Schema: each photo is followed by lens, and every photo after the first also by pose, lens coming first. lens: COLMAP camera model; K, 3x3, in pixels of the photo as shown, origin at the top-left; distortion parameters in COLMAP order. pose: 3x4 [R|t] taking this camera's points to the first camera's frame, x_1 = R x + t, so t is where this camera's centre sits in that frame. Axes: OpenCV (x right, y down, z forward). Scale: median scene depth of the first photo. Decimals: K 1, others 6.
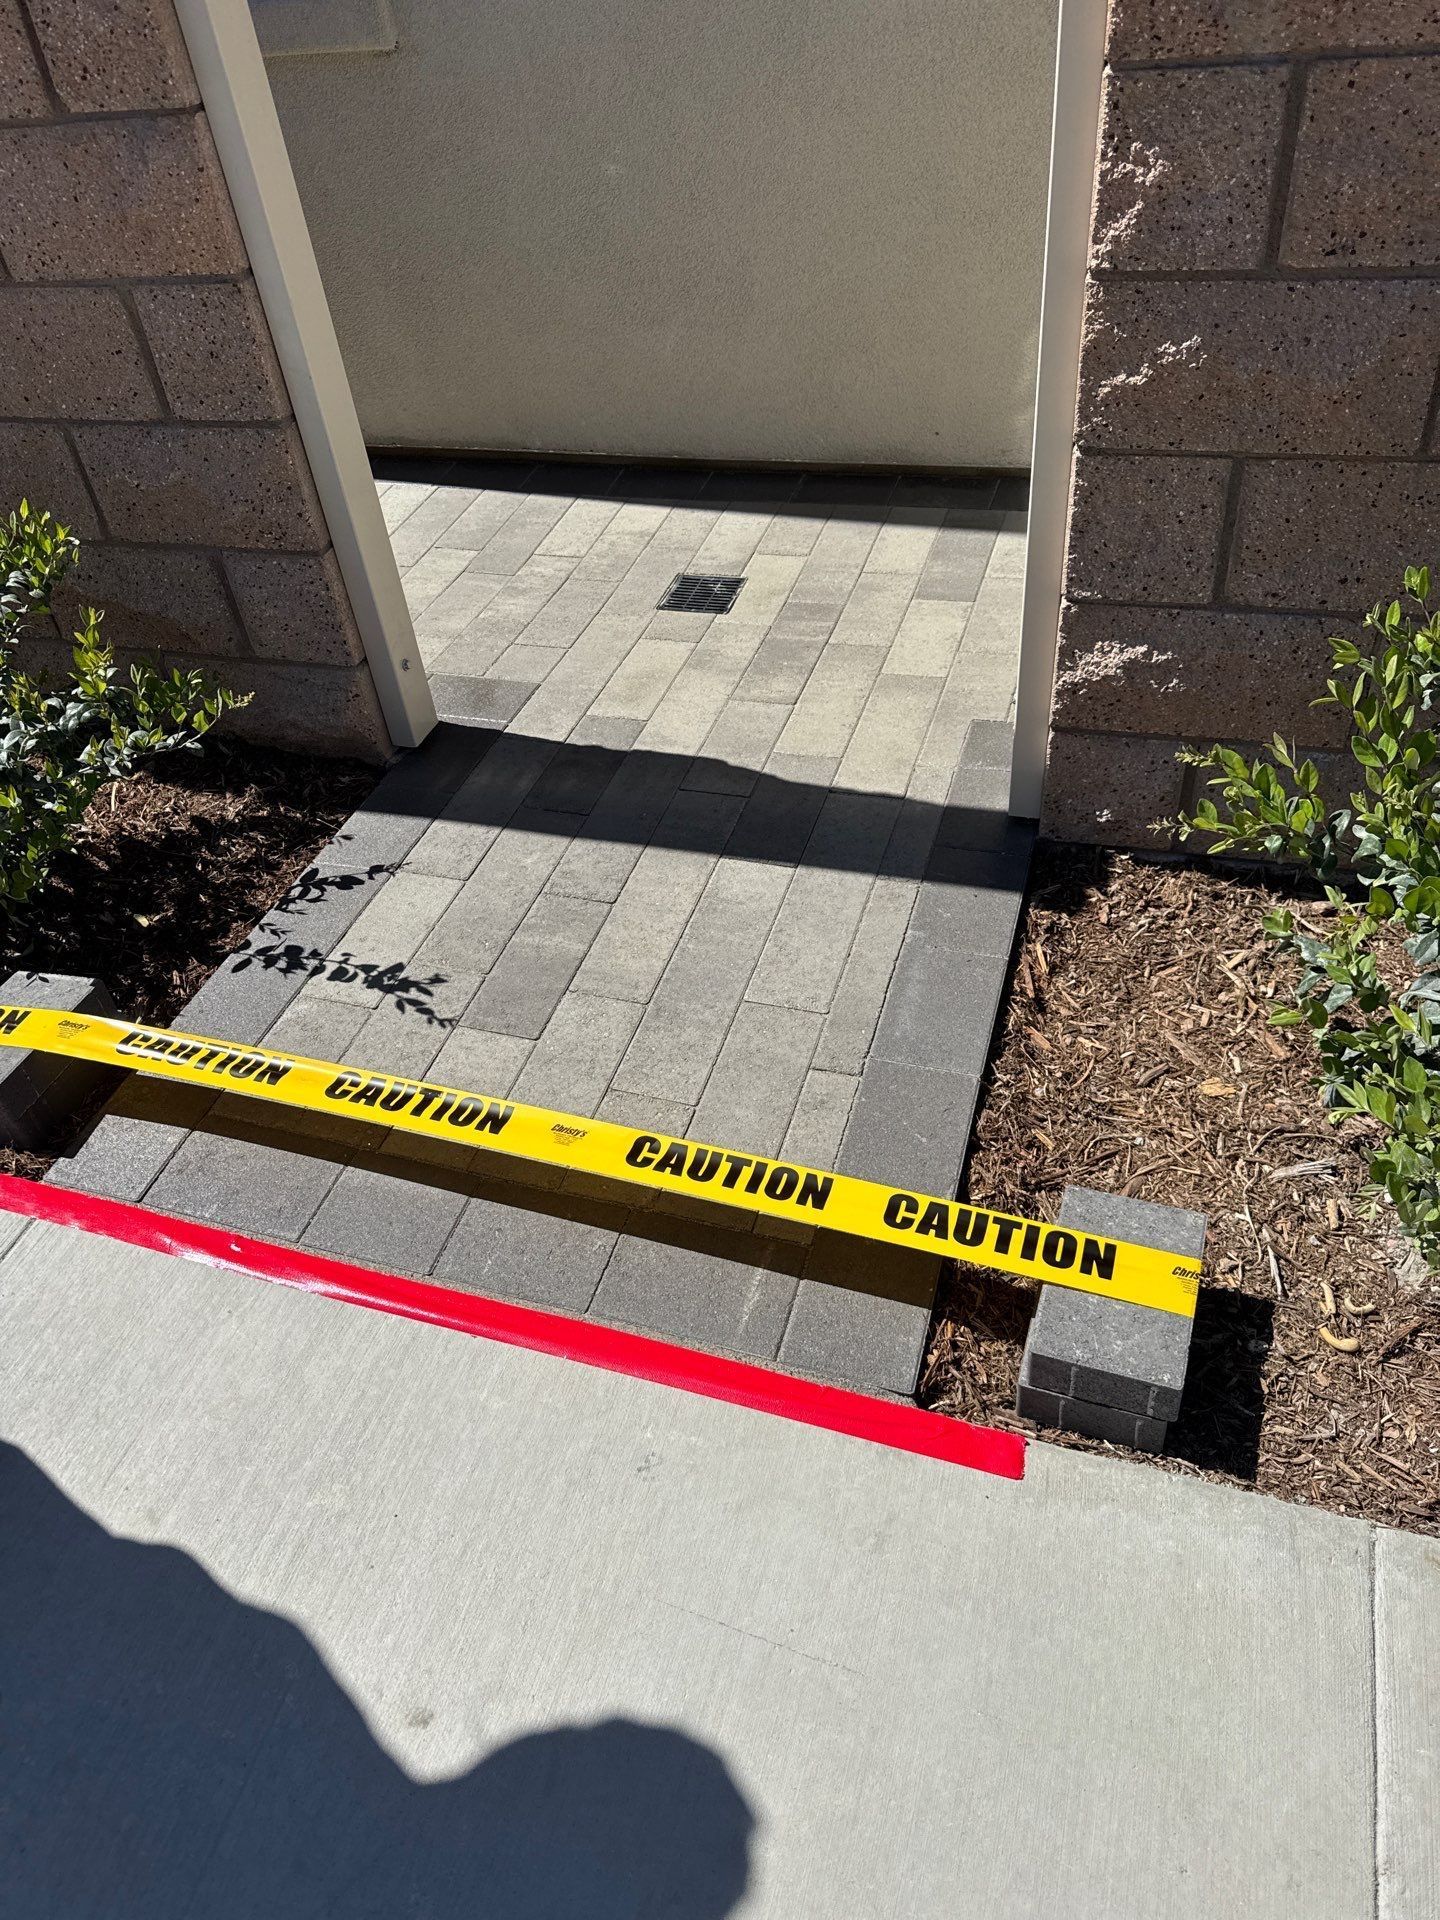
lens RADIAL K [[1370.2, 0, 718.3], [0, 1370.2, 958.1], [0, 0, 1]] dist [0.022988, -0.030432]
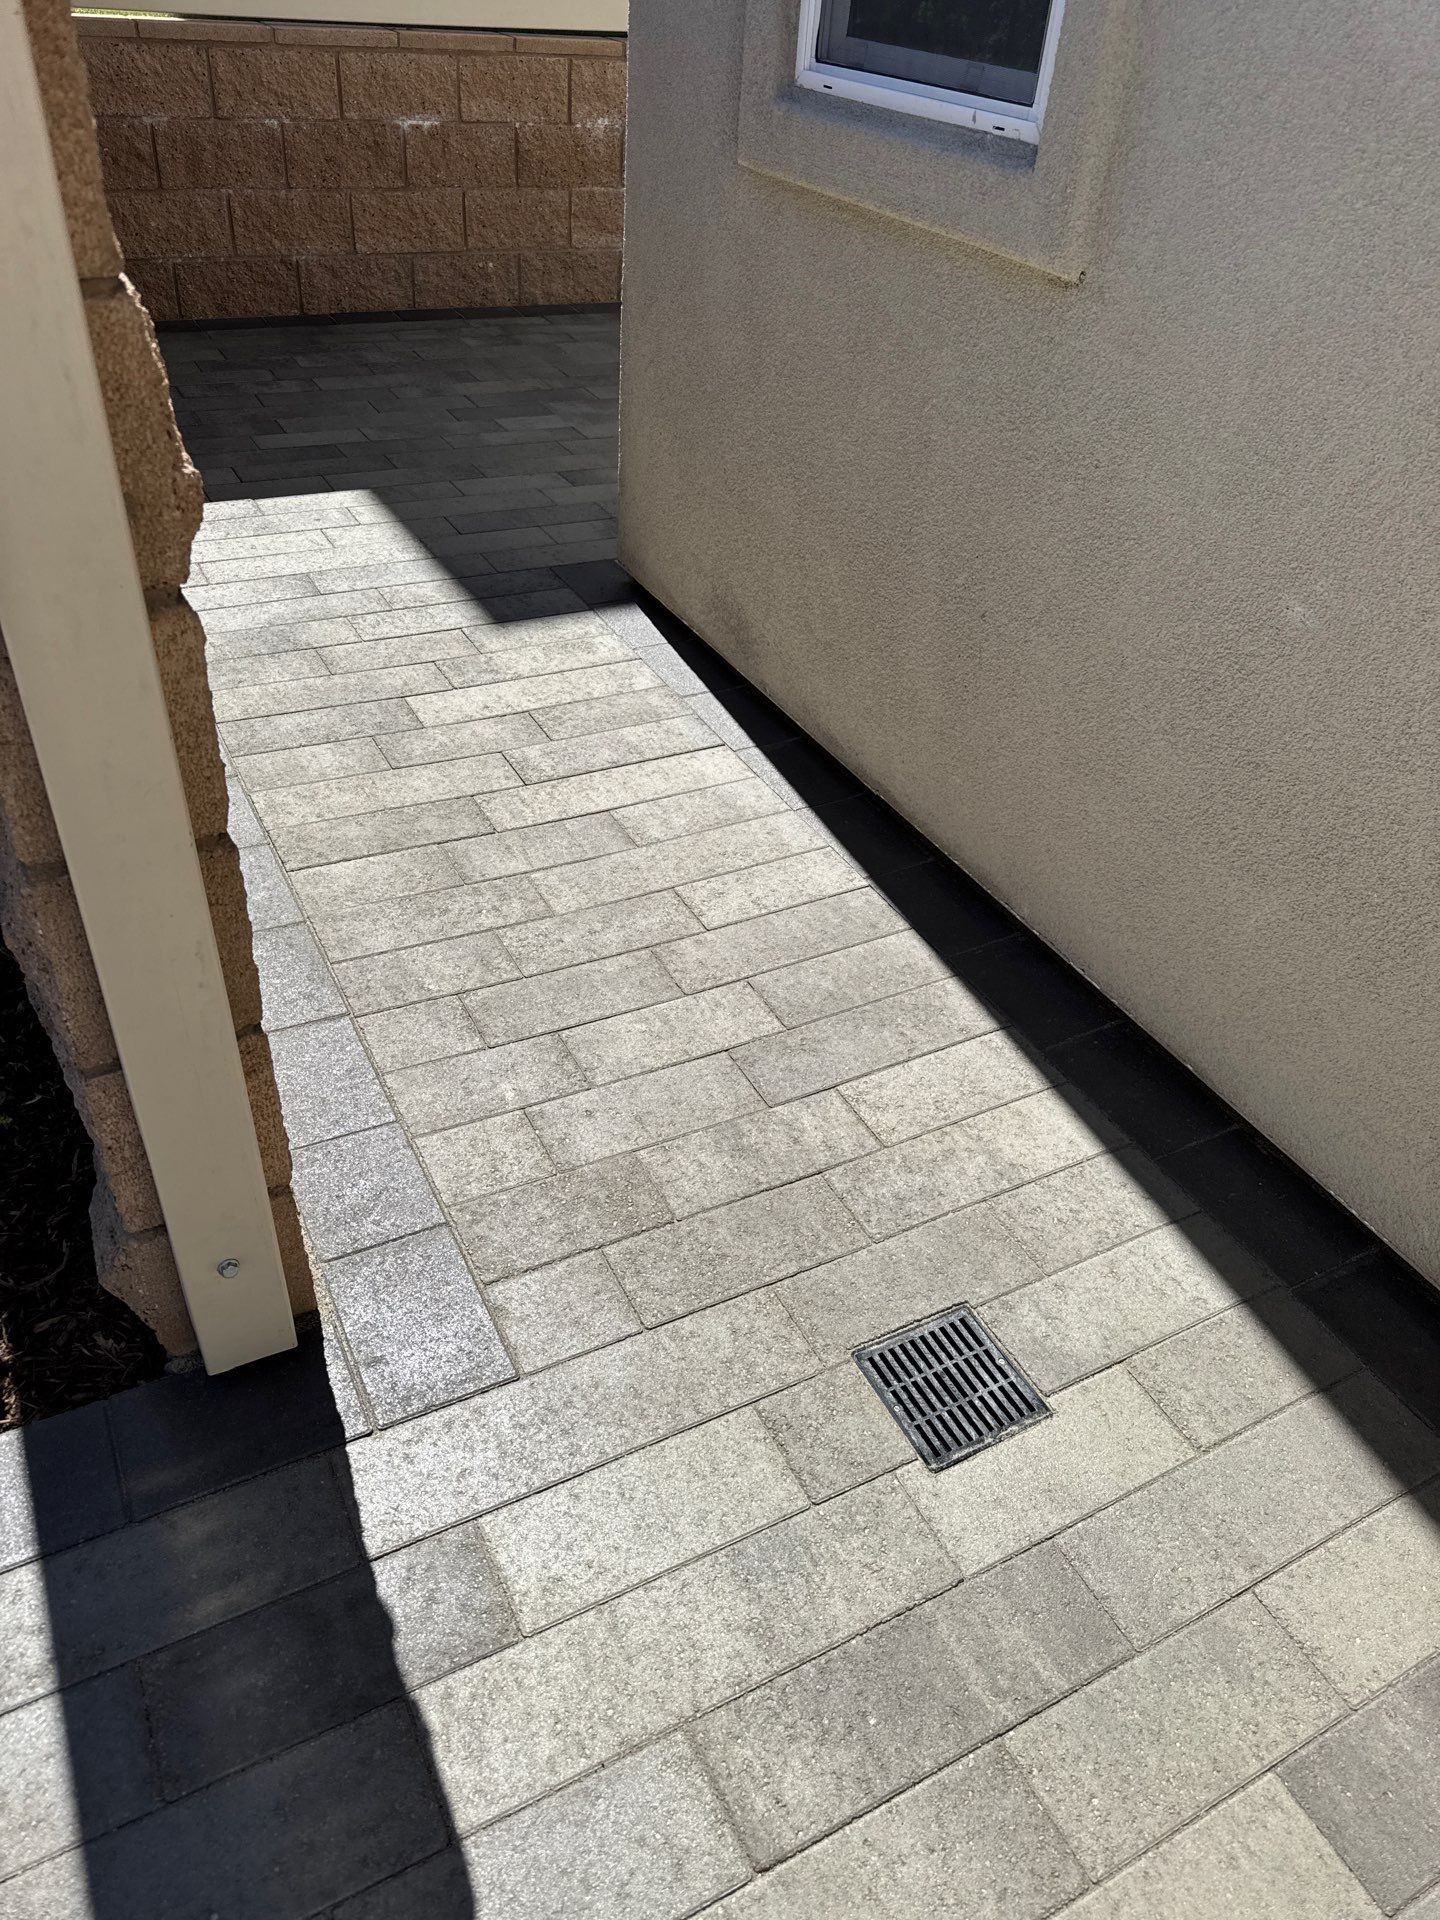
lens RADIAL K [[1370.2, 0, 714.8], [0, 1370.2, 959.4], [0, 0, 1]] dist [0.022988, -0.030432]
pose [[0.700786, 0.534792, -0.472119, 0.083282], [-0.565842, 0.819734, 0.088651, -0.389874], [0.434422, 0.205019, 0.877066, 0.481385]]
